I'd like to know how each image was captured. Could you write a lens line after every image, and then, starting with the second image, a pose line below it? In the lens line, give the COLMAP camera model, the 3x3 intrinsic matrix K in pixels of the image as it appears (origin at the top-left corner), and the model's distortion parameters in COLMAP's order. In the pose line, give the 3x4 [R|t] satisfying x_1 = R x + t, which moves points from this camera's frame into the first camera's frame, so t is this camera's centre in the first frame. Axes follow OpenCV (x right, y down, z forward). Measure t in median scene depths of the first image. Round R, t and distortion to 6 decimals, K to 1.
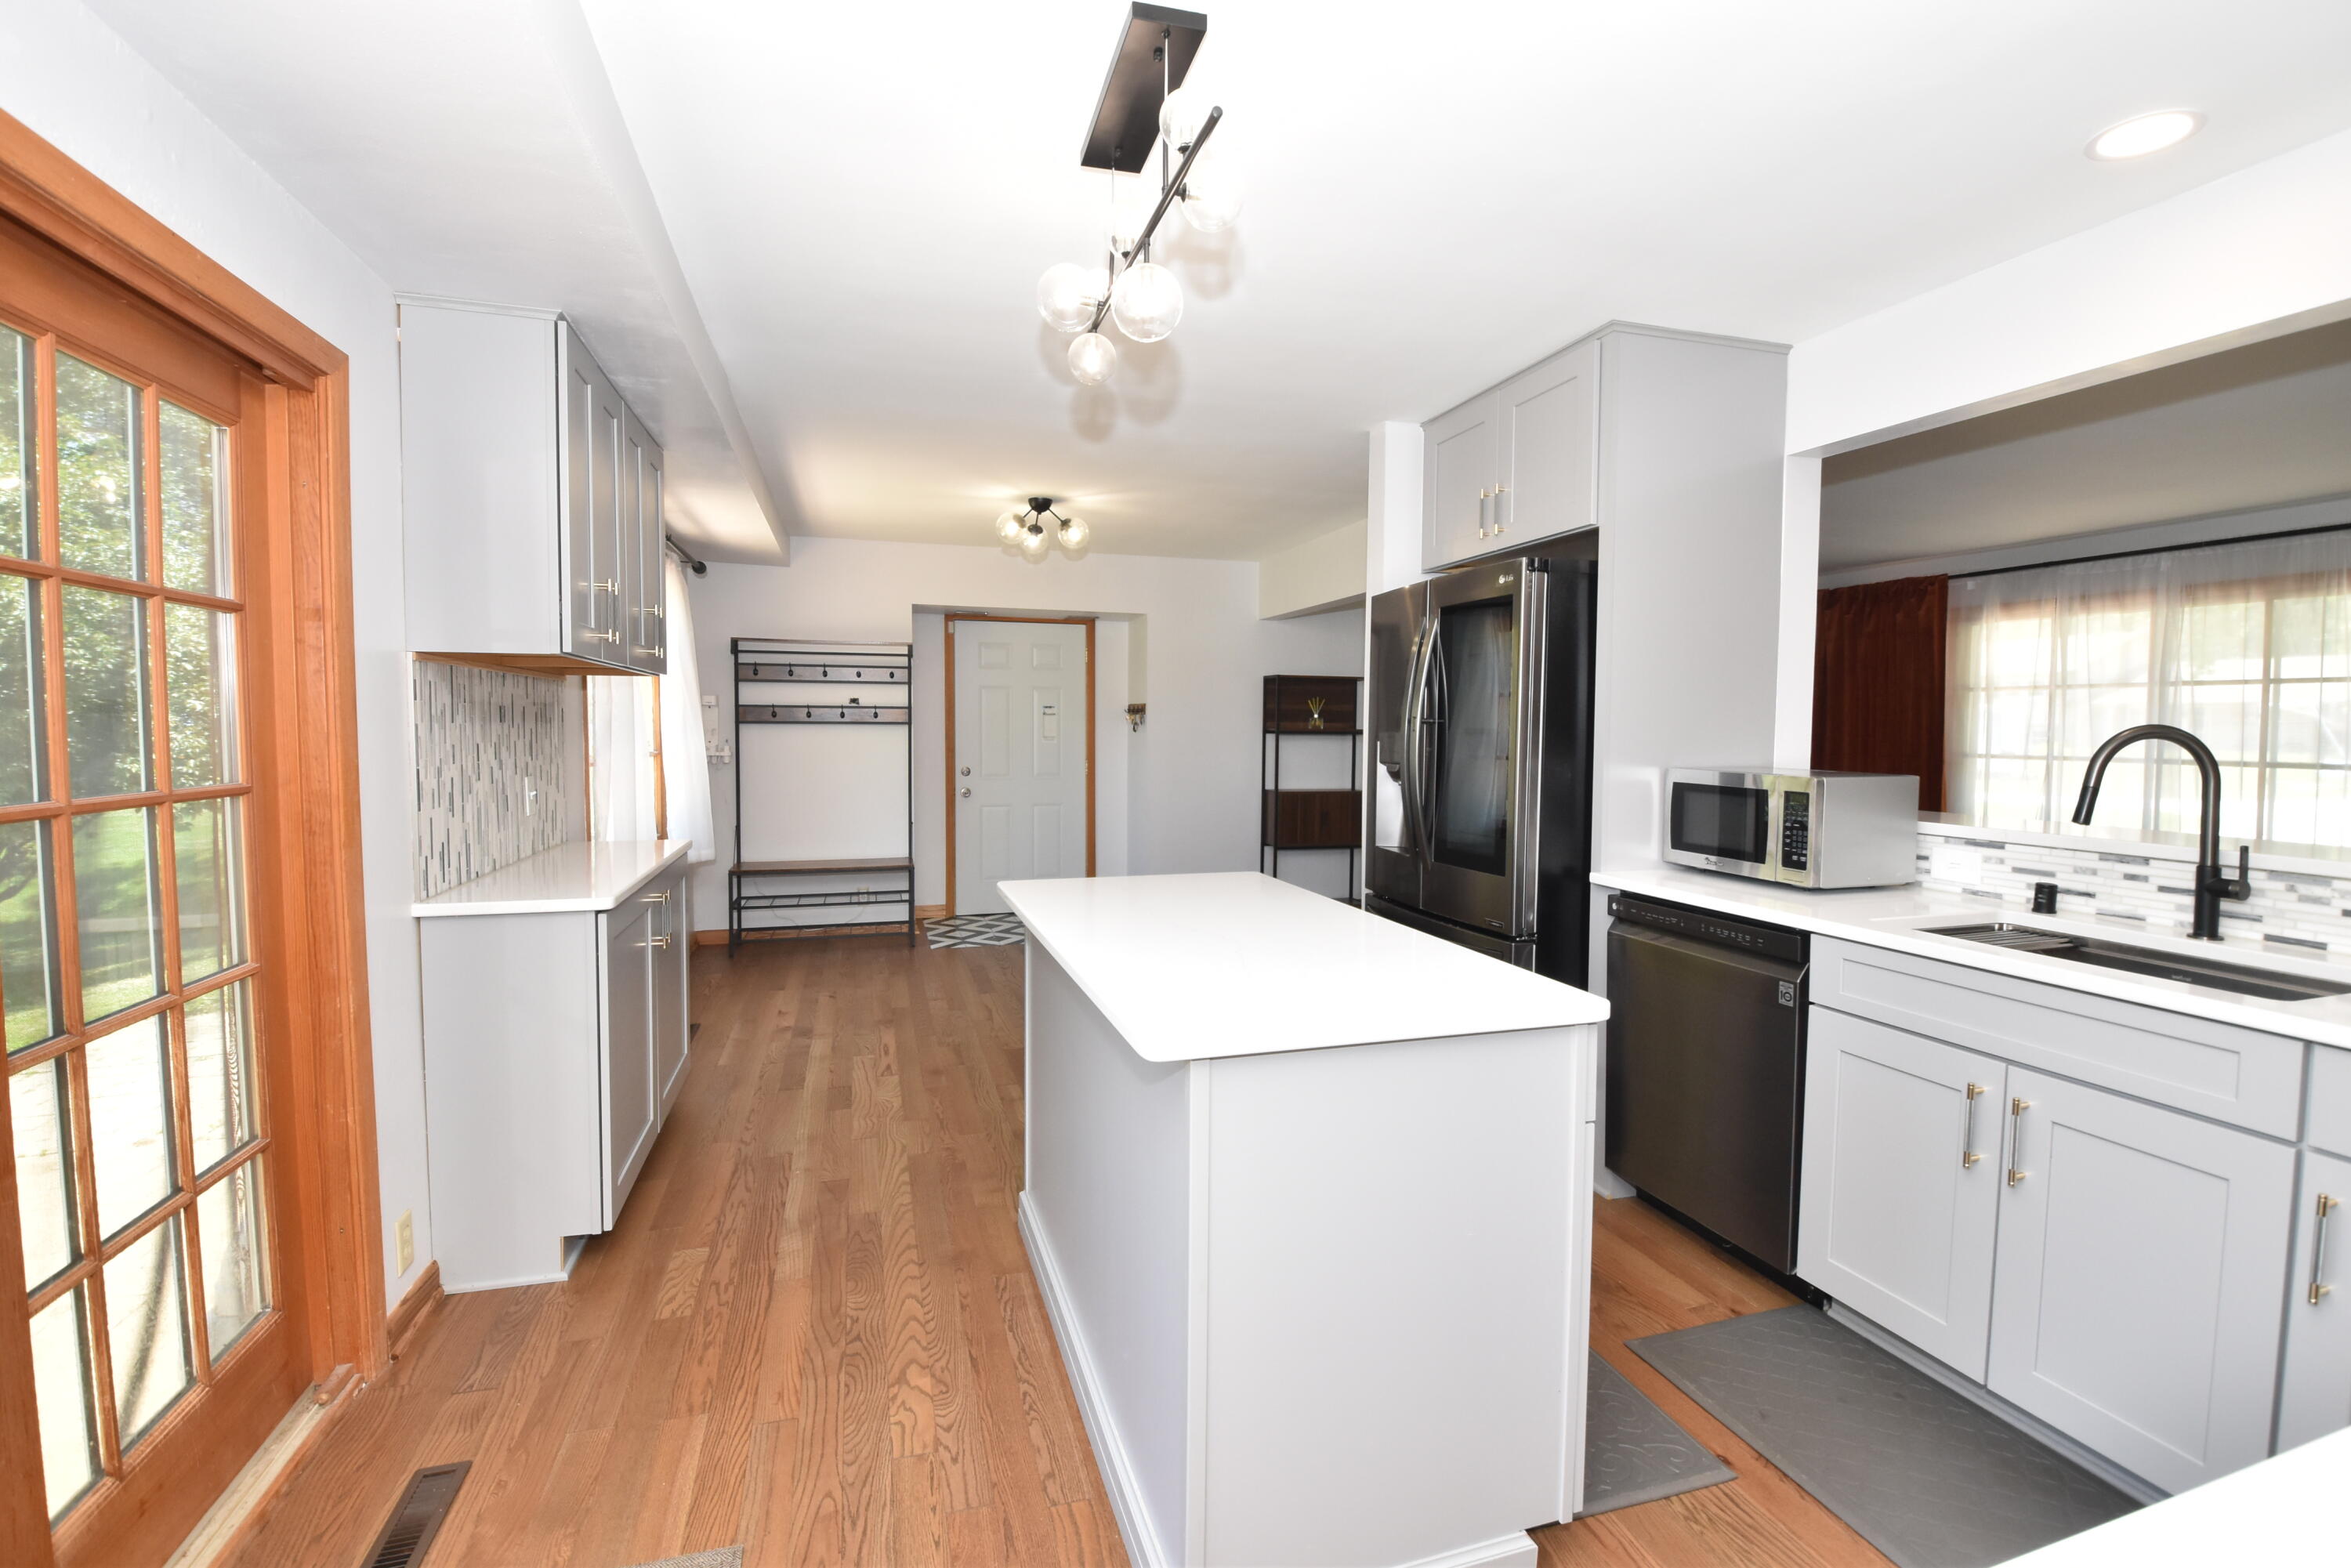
lens RADIAL K [[1028.3, 0, 1176.7], [0, 1028.3, 774.8], [0, 0, 1]] dist [0.028553, -0.040233]
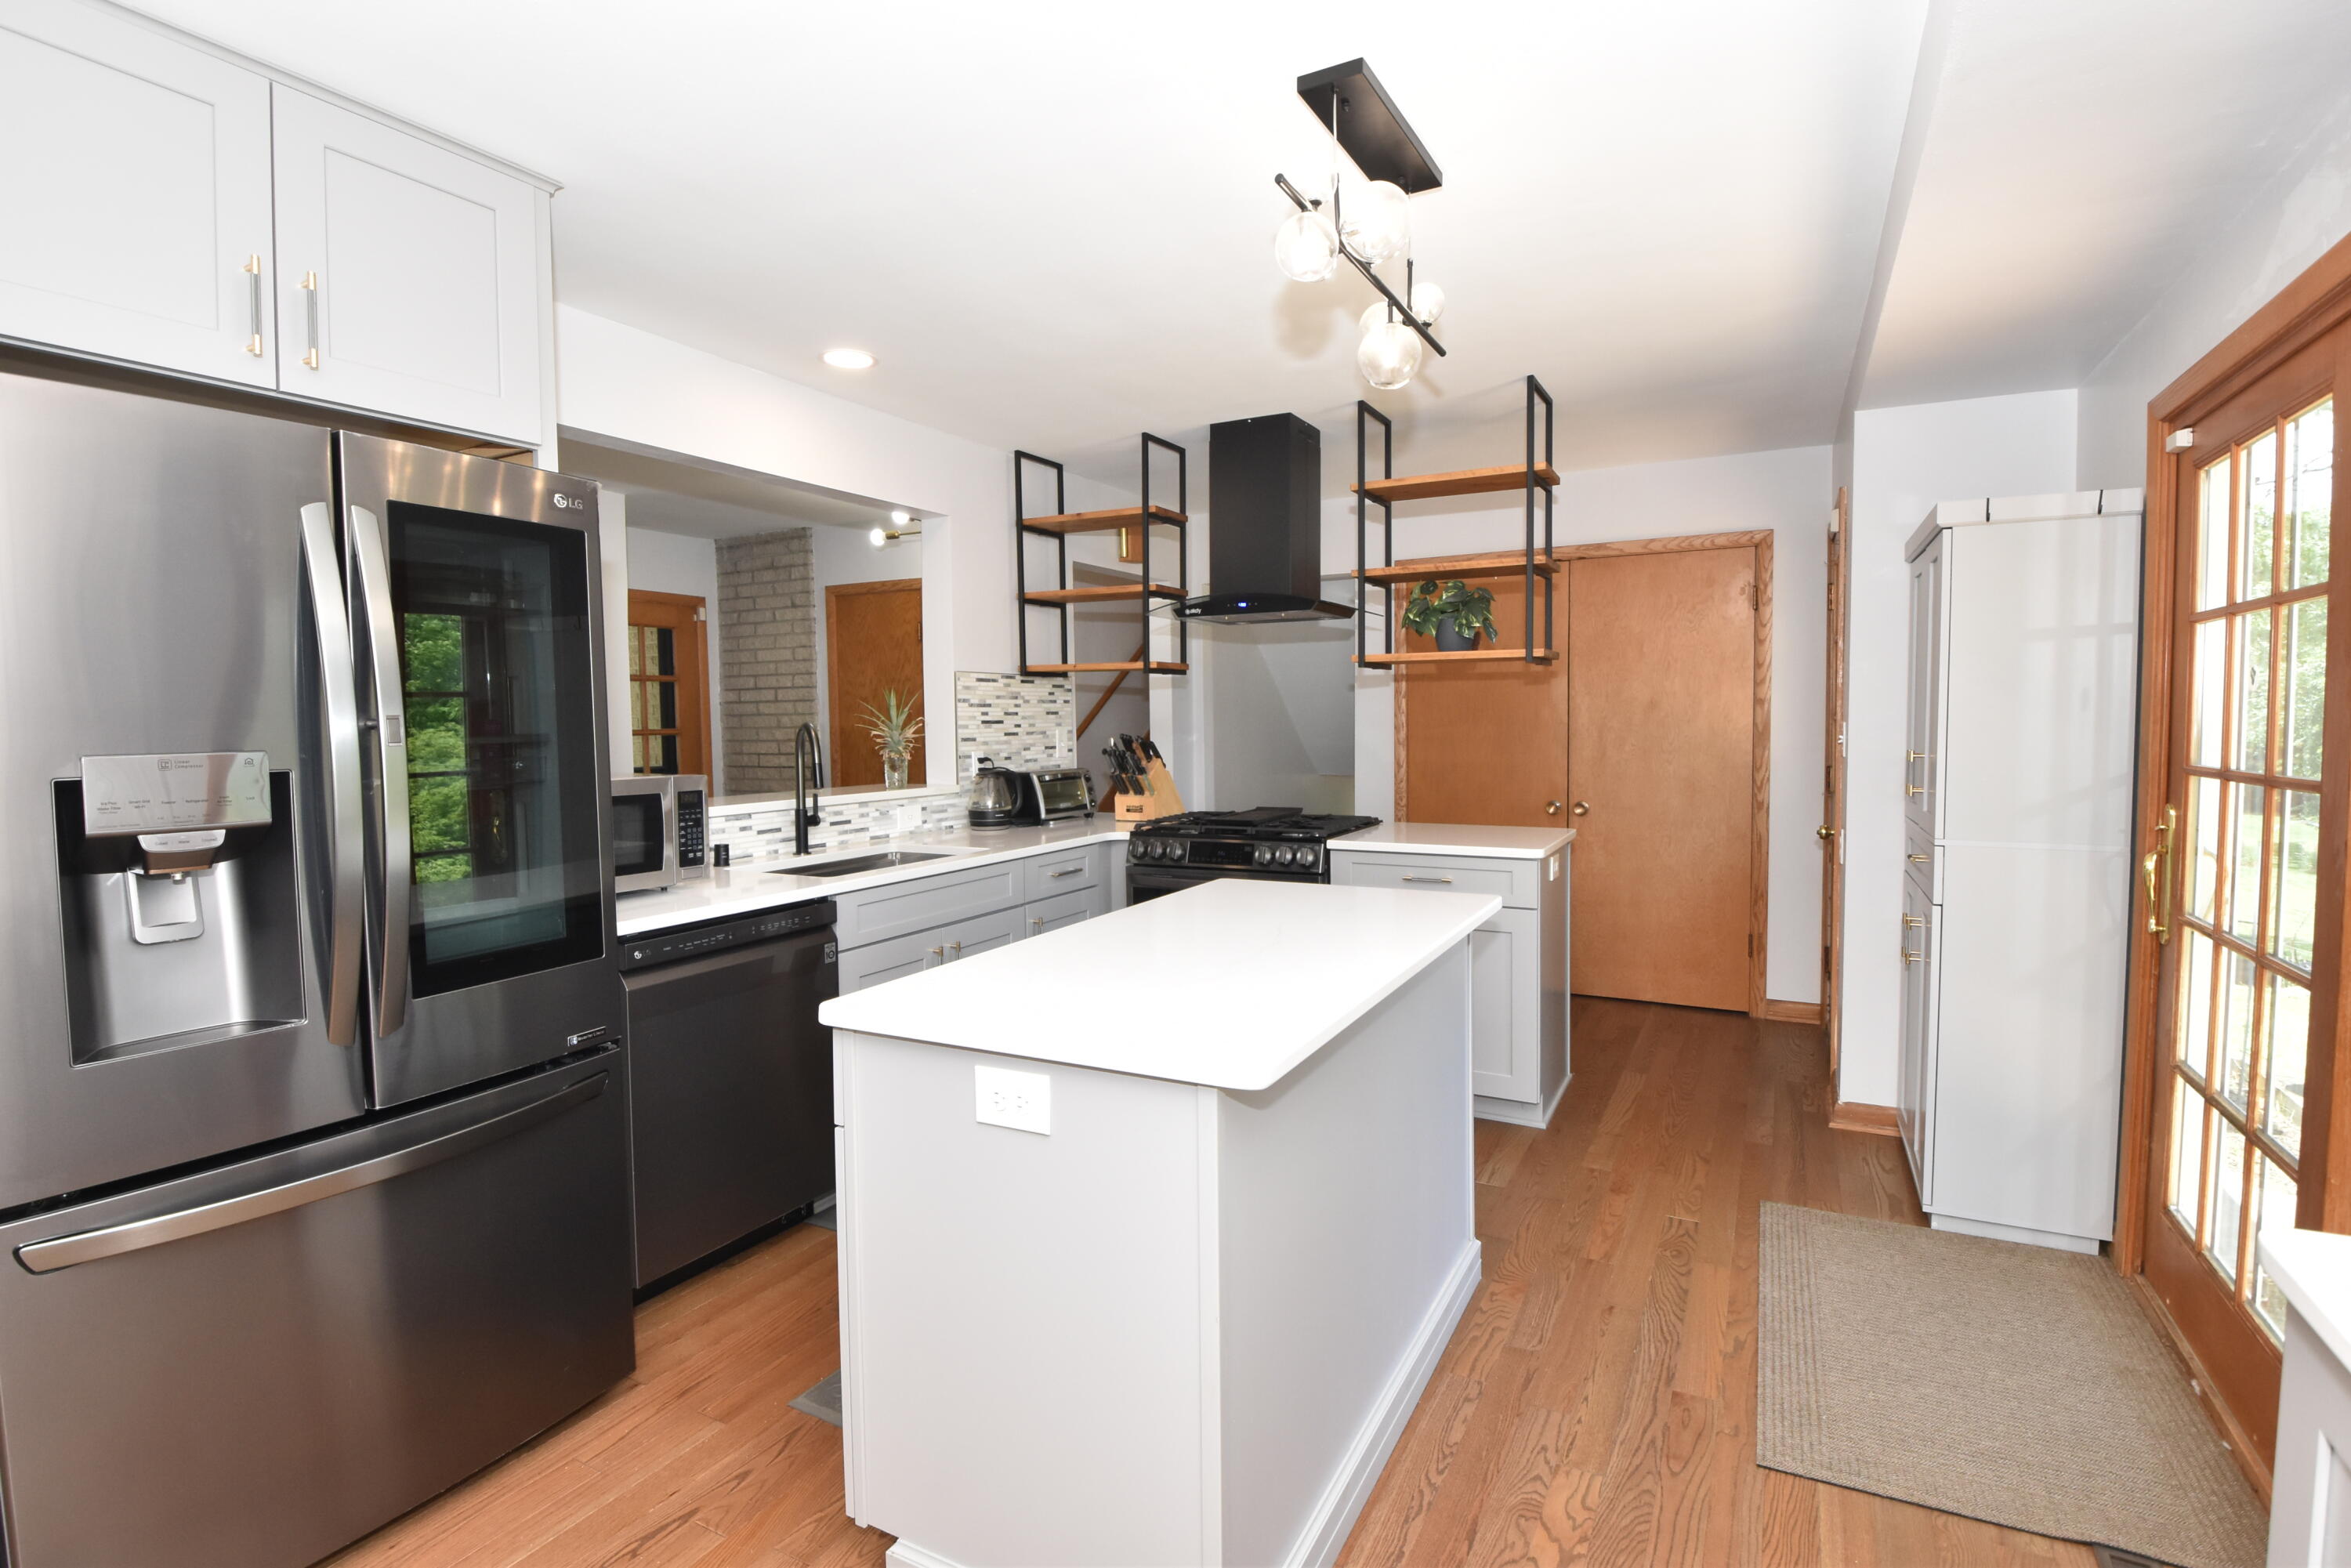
lens RADIAL K [[1101.1, 0, 1171.0], [0, 1101.1, 777.4], [0, 0, 1]] dist [0.003094, -0.020400]
pose [[-0.697832, -0.035637, 0.715374, -0.287893], [0.043568, 0.994800, 0.092057, -0.042874], [-0.714935, 0.095408, -0.692651, 0.793043]]
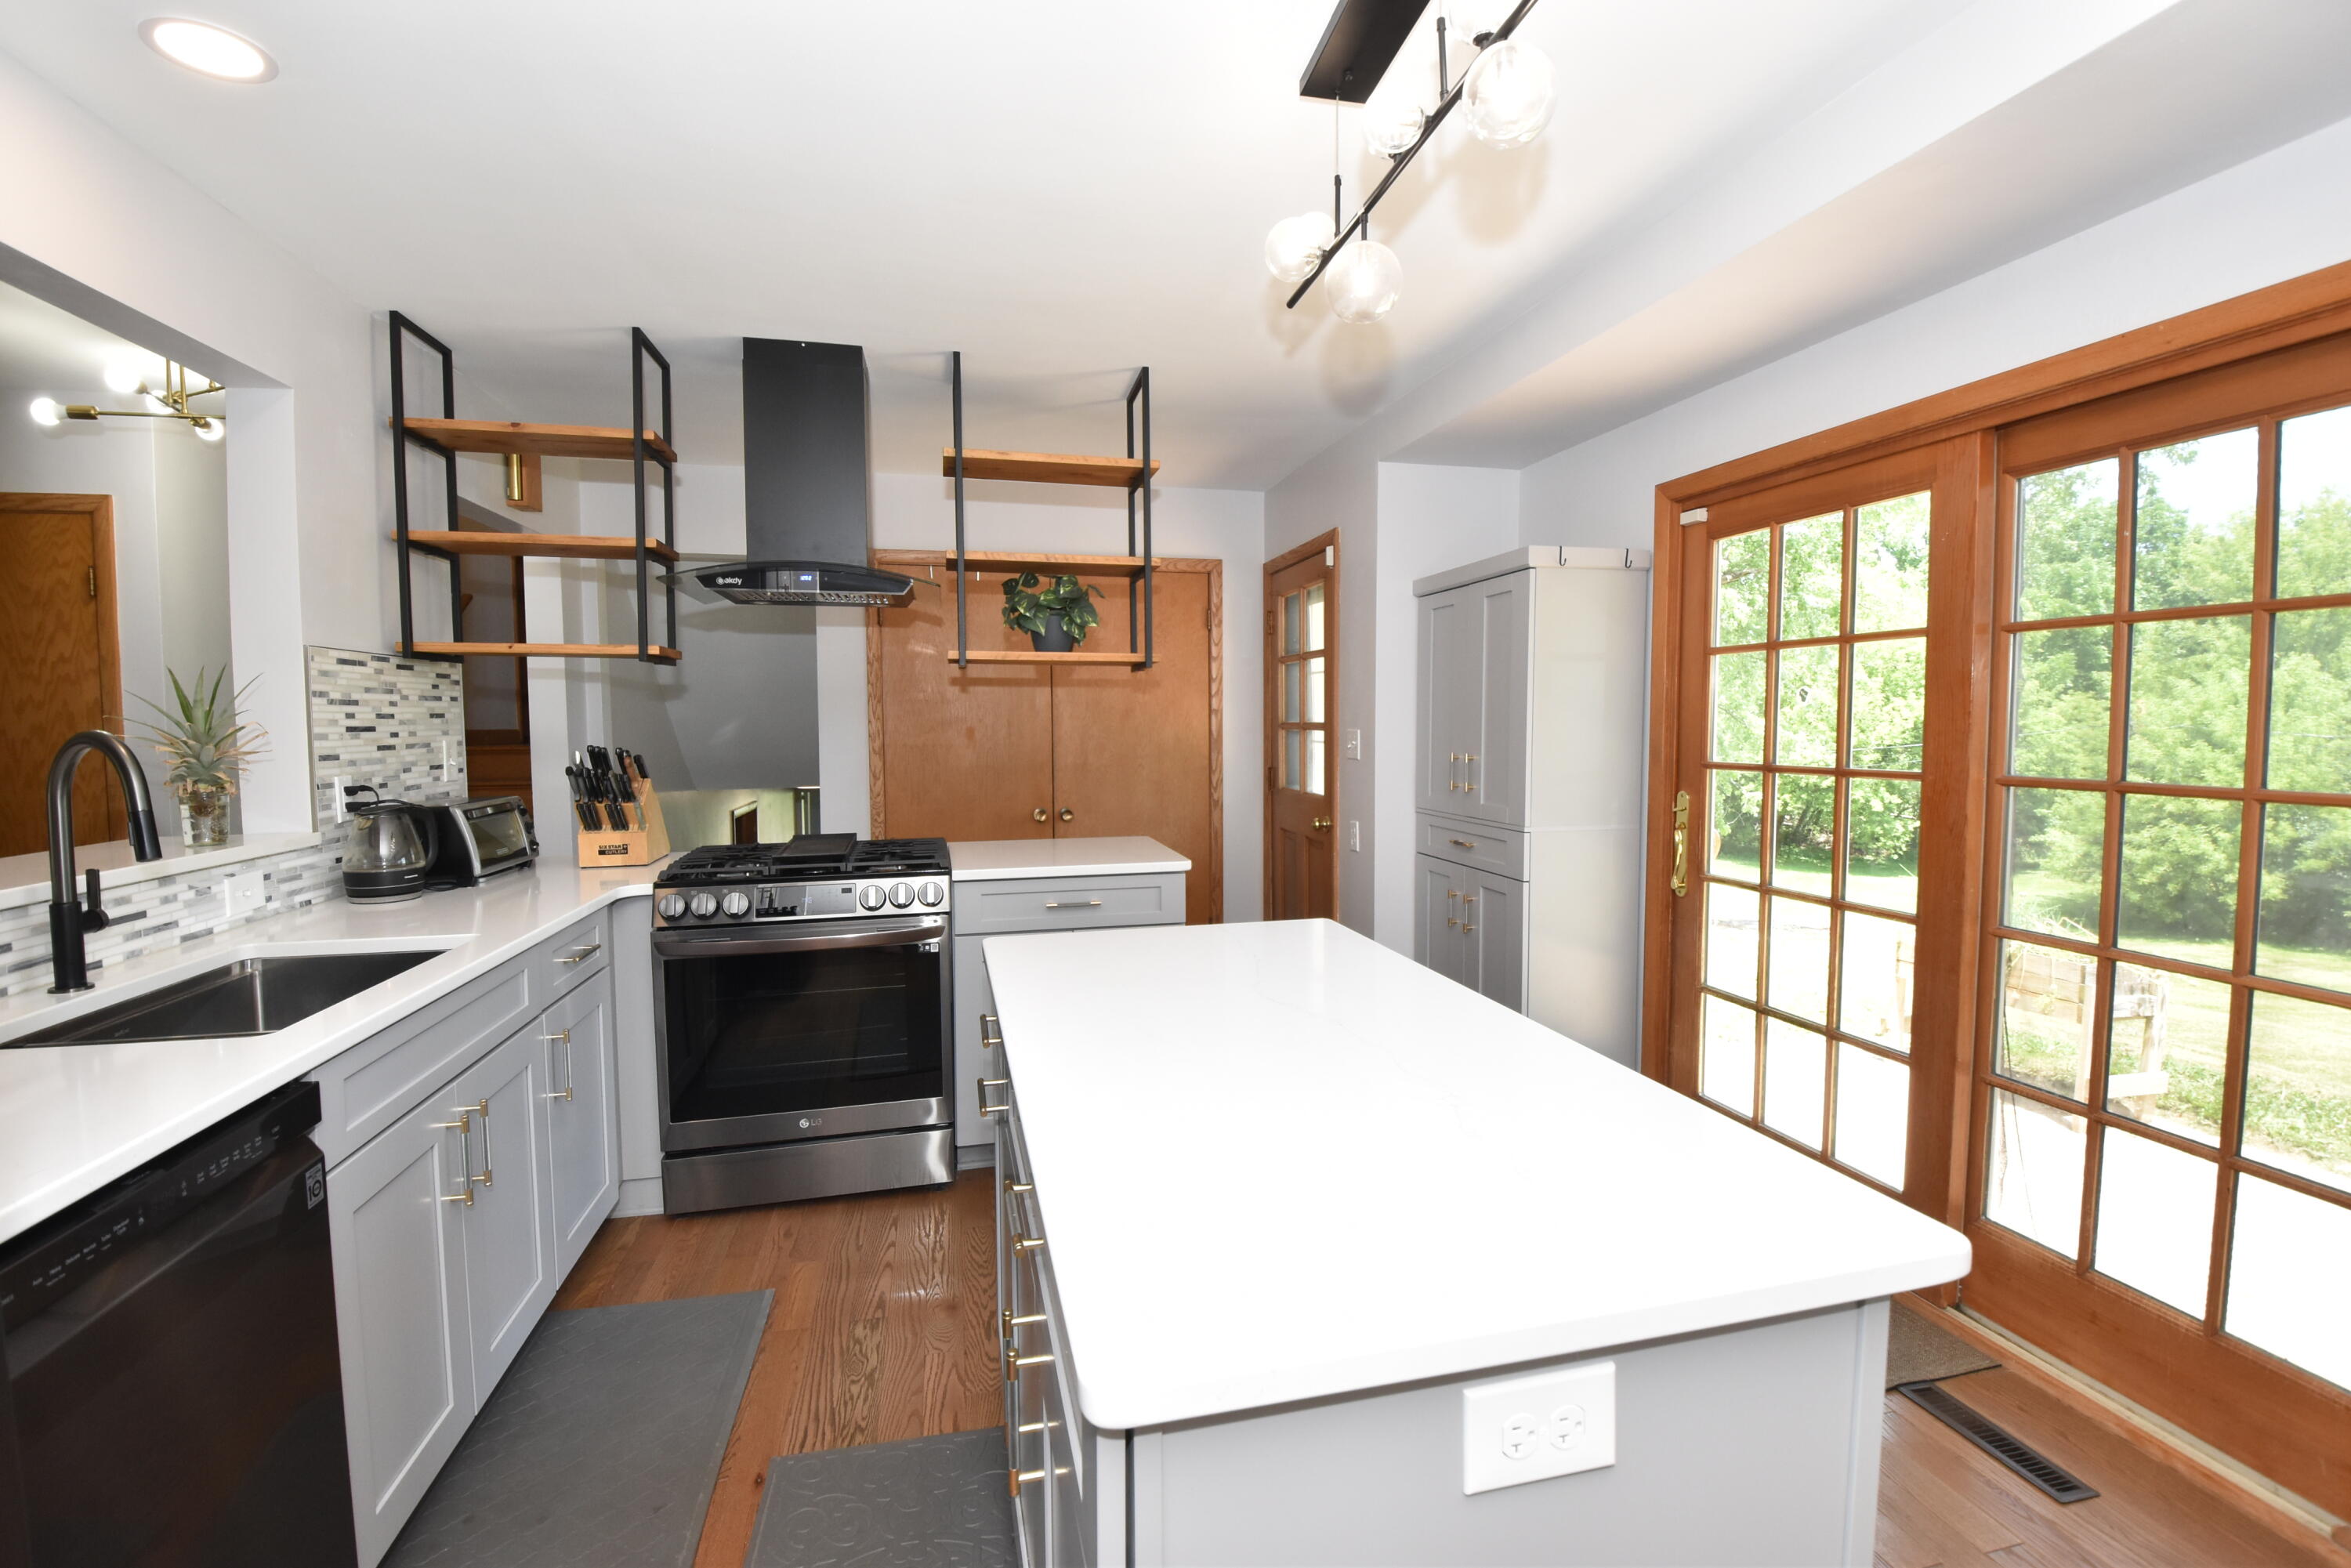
lens RADIAL K [[1028.3, 0, 1176.7], [0, 1028.3, 774.8], [0, 0, 1]] dist [0.028553, -0.040233]
pose [[-0.997241, -0.003618, 0.074138, 0.027815], [0.004033, 0.994694, 0.102795, -0.040597], [-0.074116, 0.102810, -0.991936, 0.765596]]
